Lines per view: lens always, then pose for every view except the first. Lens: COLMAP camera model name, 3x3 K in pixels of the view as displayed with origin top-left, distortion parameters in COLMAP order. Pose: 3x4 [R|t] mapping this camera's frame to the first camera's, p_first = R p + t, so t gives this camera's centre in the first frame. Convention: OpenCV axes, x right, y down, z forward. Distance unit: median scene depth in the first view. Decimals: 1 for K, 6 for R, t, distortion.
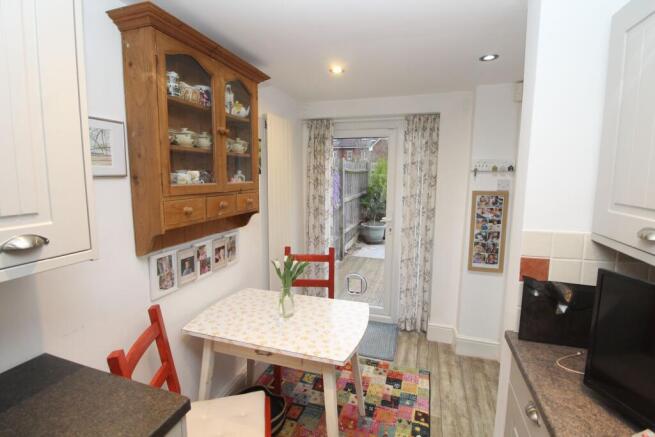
lens RADIAL K [[305.2, 0, 328.8], [0, 305.2, 214.2], [0, 0, 1]] dist [-0.015292, -0.001114]
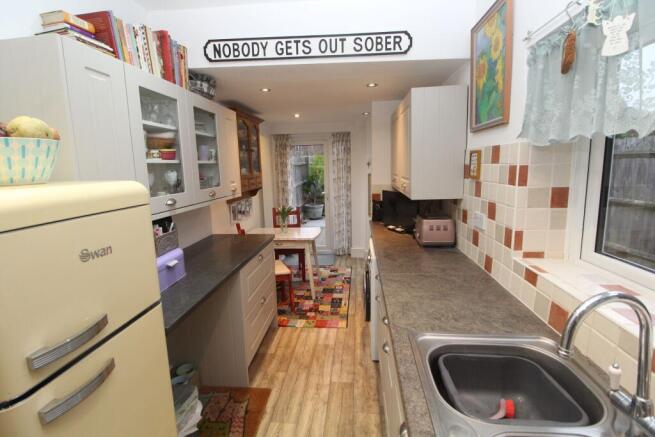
lens RADIAL K [[305.2, 0, 326.4], [0, 305.2, 215.0], [0, 0, 1]] dist [-0.015292, -0.001114]
pose [[0.978464, -0.065002, 0.195915, -0.160321], [0.059019, 0.997599, 0.036229, 0.086791], [-0.197799, -0.023886, 0.979951, -0.745915]]
